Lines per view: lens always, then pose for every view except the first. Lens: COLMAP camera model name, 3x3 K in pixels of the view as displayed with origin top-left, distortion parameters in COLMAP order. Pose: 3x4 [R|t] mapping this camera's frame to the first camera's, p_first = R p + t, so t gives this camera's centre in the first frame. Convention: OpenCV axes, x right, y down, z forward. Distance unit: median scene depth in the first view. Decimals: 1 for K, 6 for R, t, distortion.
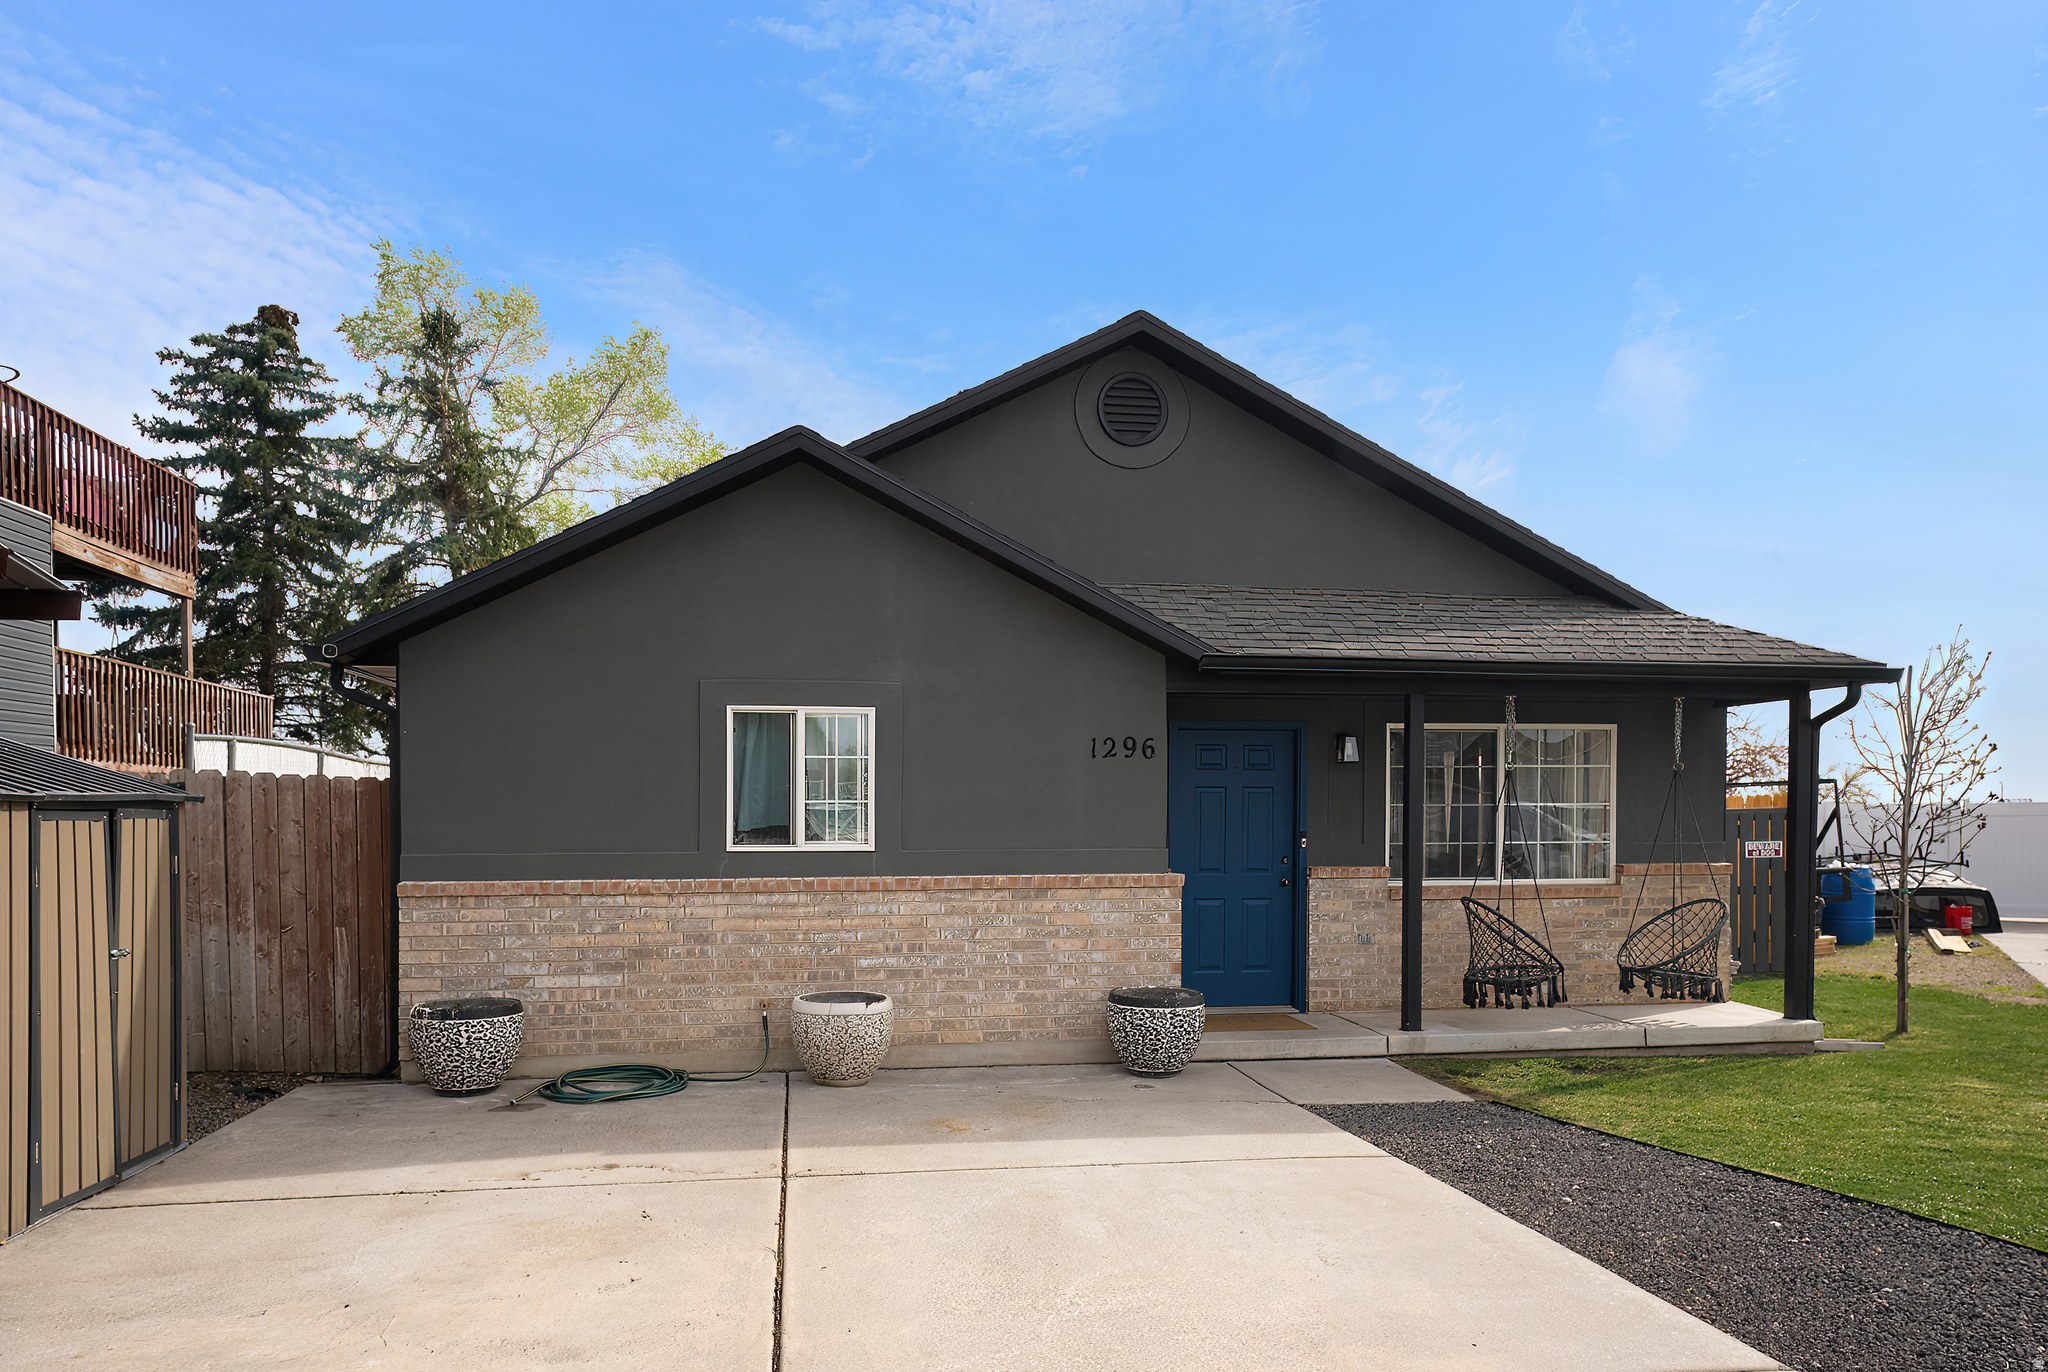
lens RADIAL K [[1334.6, 0, 1228.7], [0, 1334.6, 703.5], [0, 0, 1]] dist [0.011887, 0.001936]
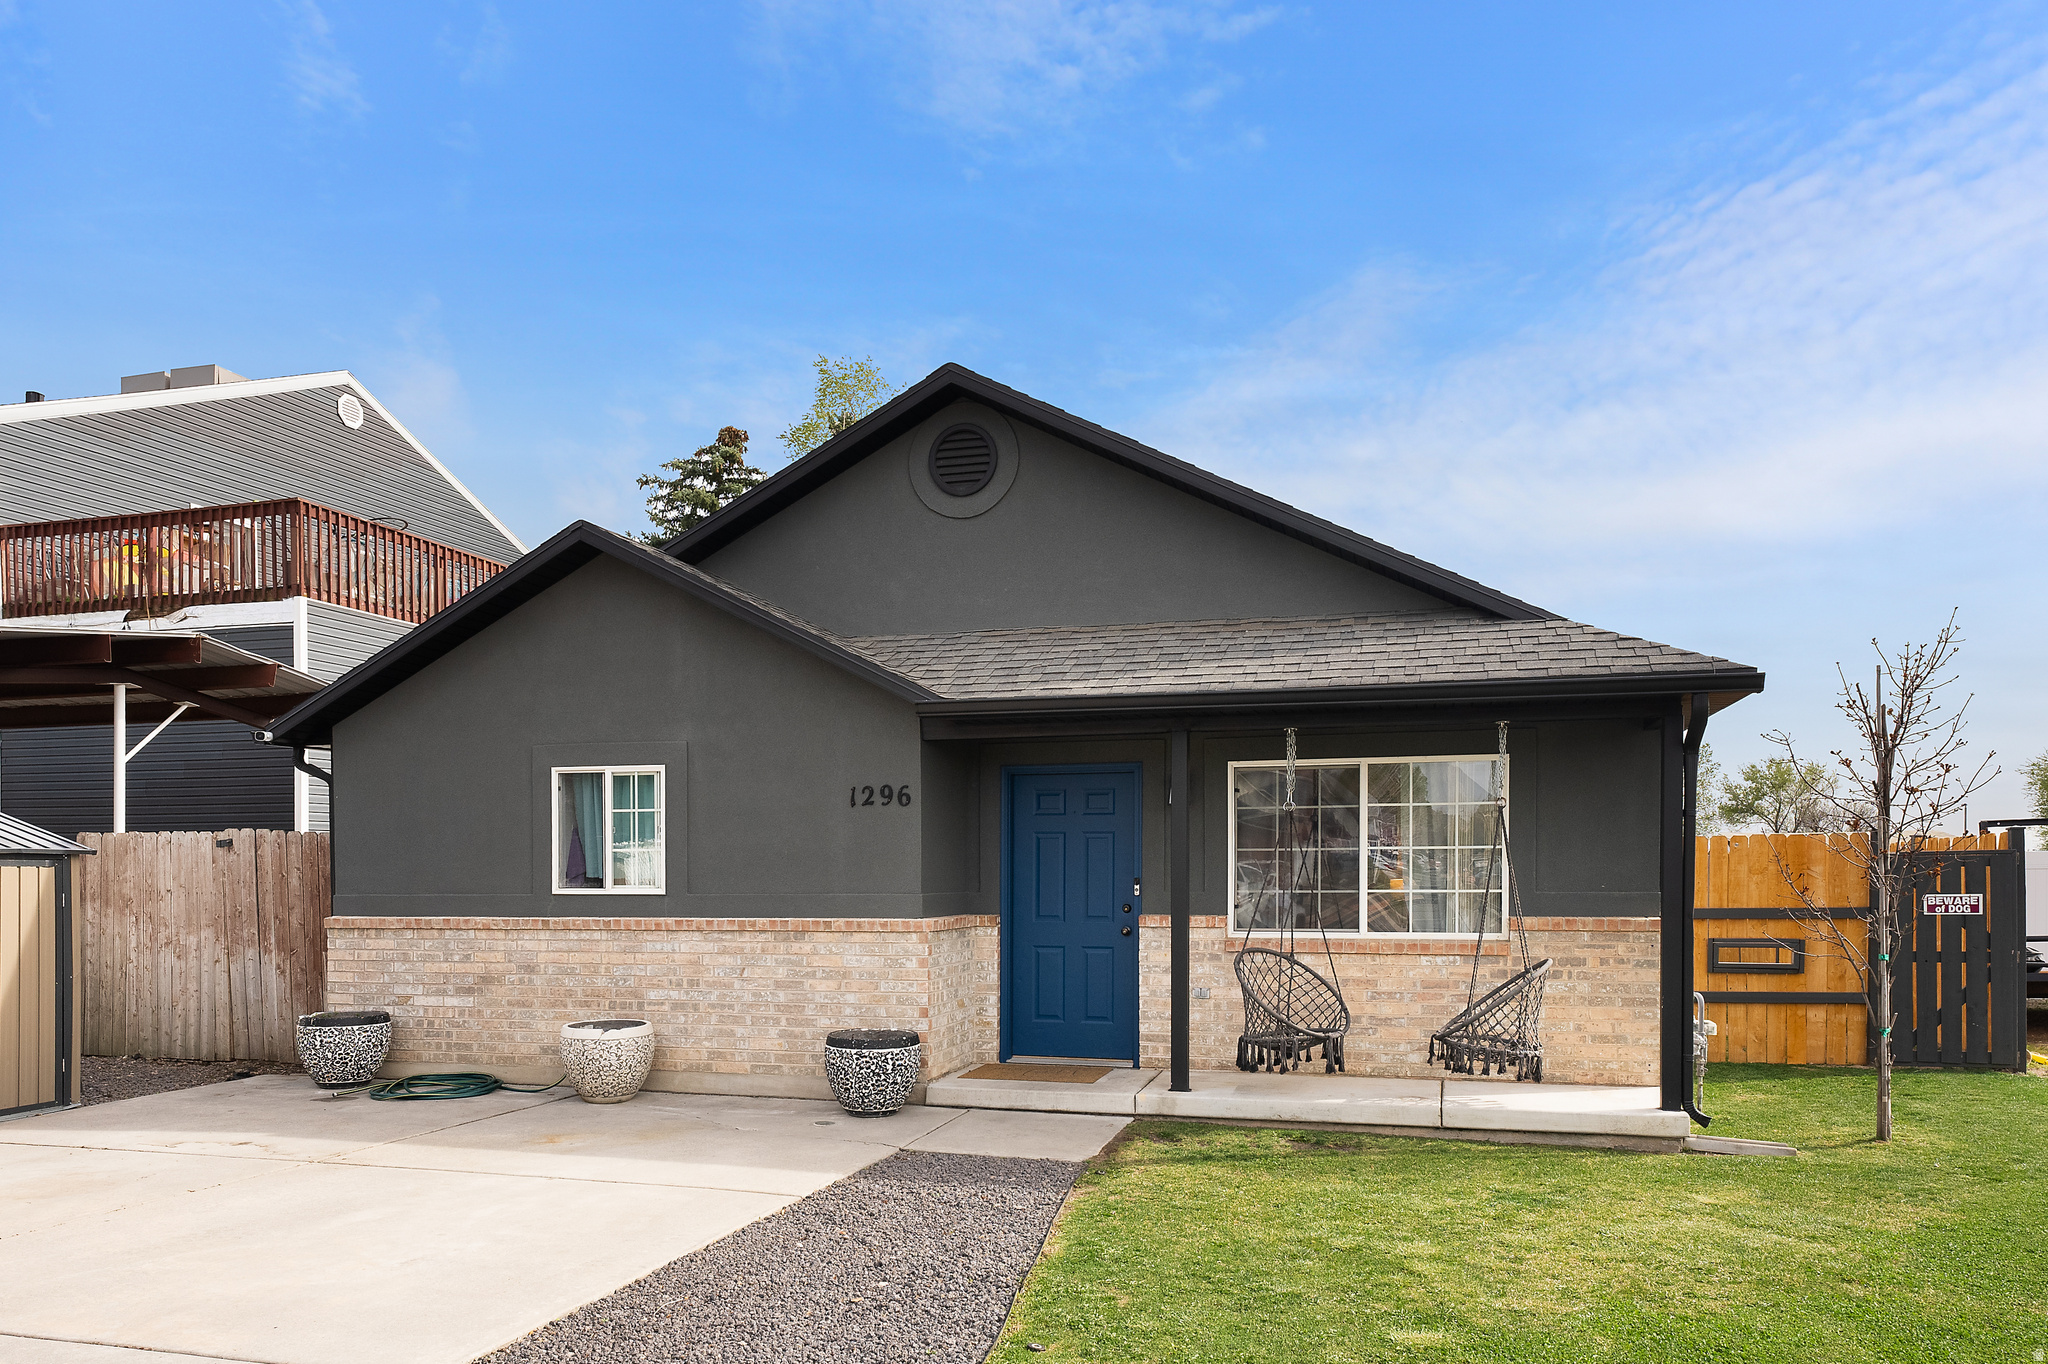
lens RADIAL K [[1428.1, 0, 1126.0], [0, 1428.1, 734.0], [0, 0, 1]] dist [0.015936, 0.004190]
pose [[0.907439, -0.040393, -0.418238, 0.556240], [0.037537, 0.999182, -0.015057, 0.009011], [0.418504, -0.002036, 0.908213, 0.078671]]
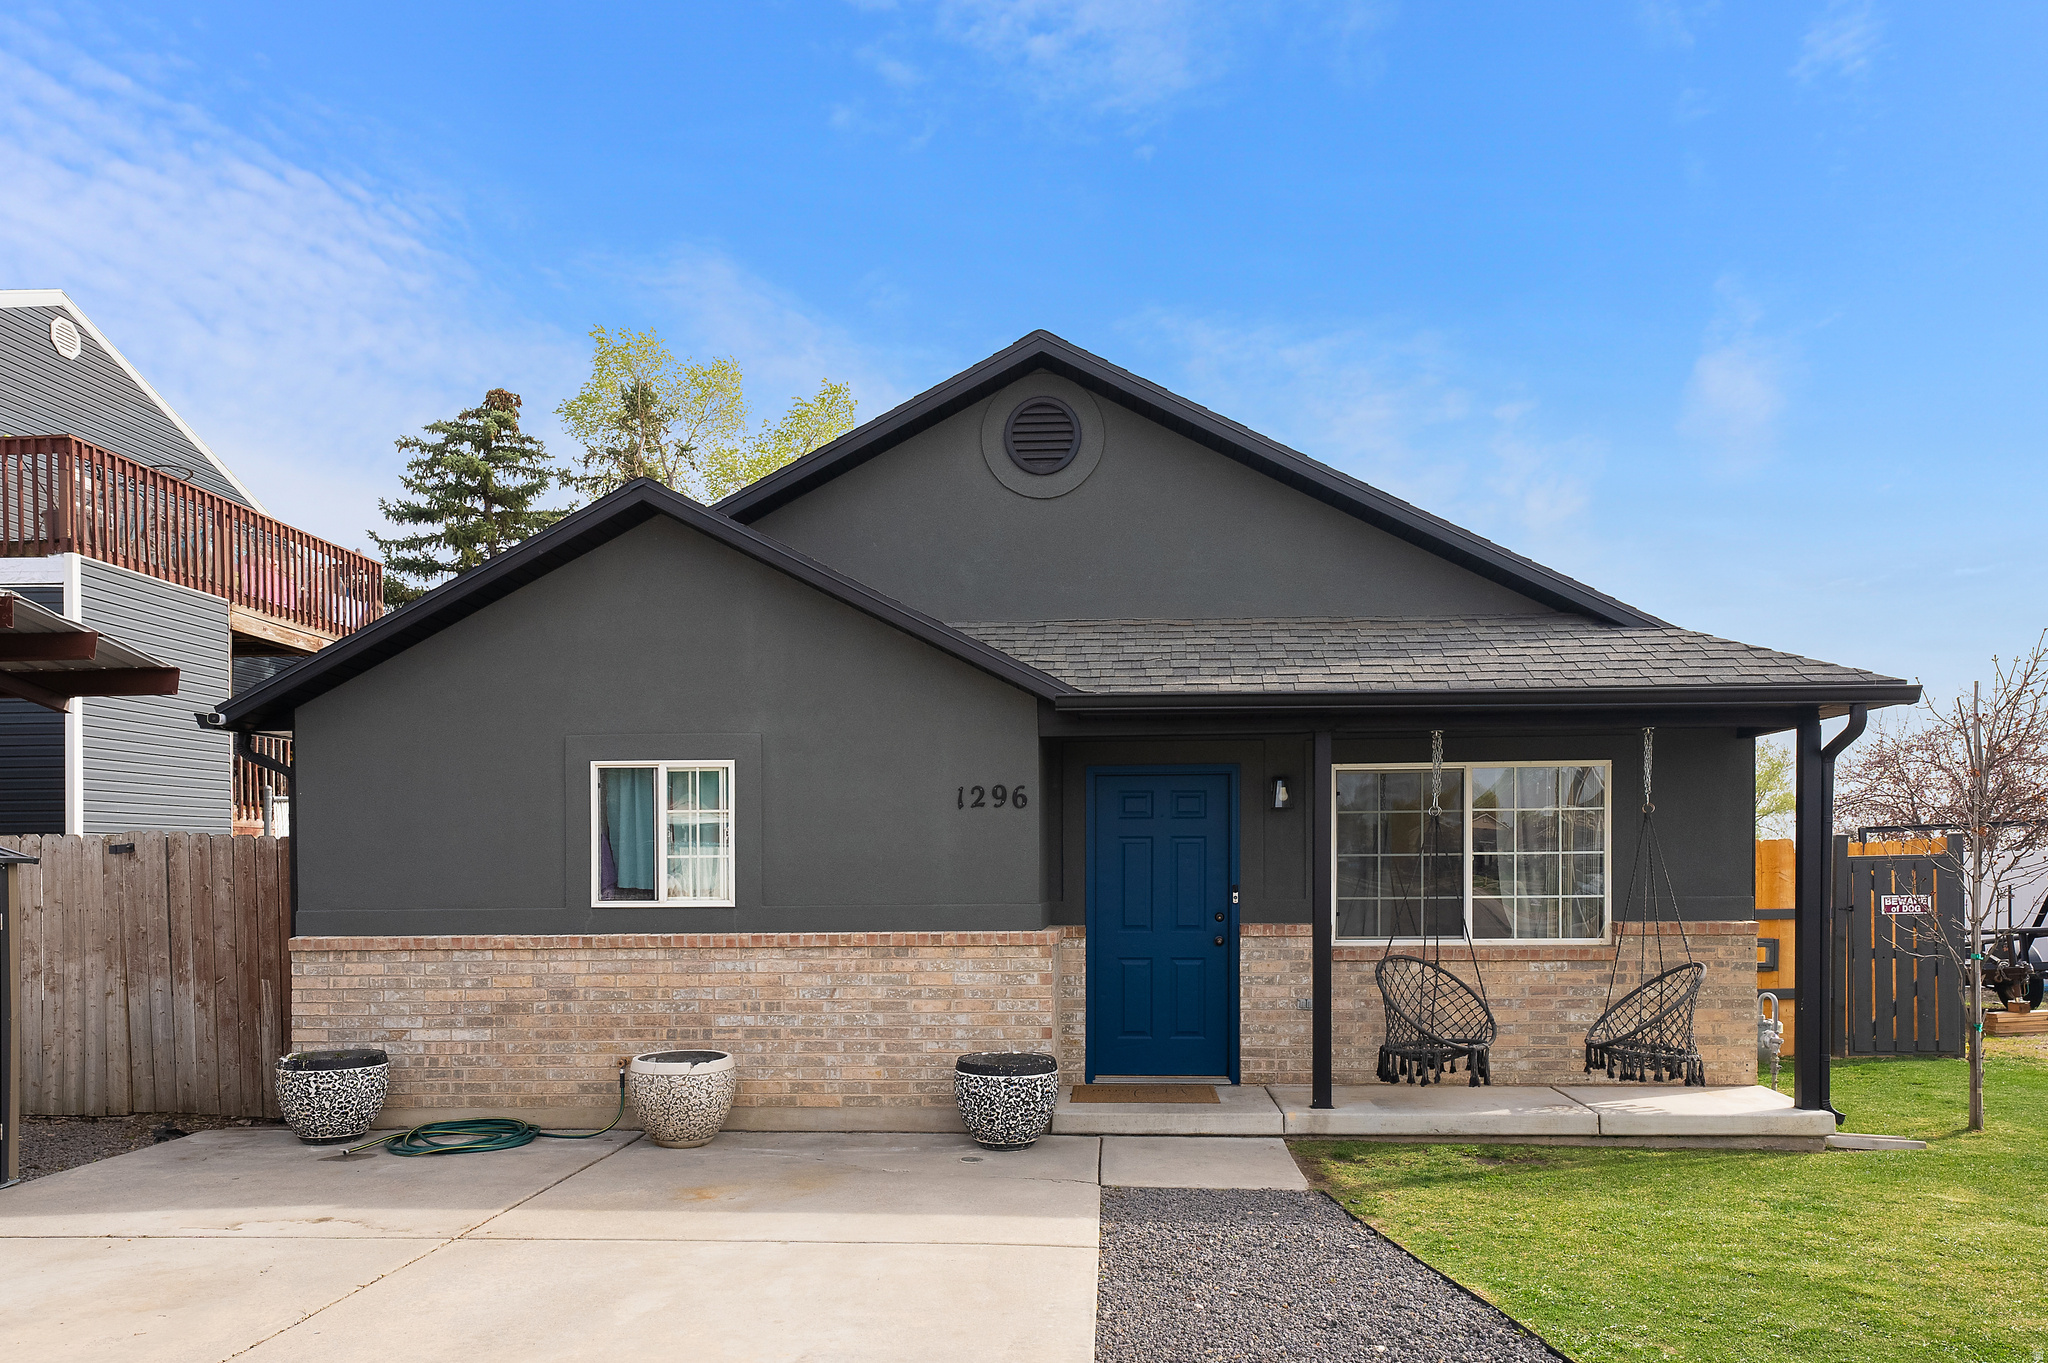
lens RADIAL K [[1428.1, 0, 1181.6], [0, 1428.1, 739.2], [0, 0, 1]] dist [0.015936, 0.004190]
pose [[0.976237, -0.024374, -0.215330, 0.269176], [0.023490, 0.999702, -0.006661, 0.002133], [0.215428, 0.001445, 0.976519, 0.046077]]
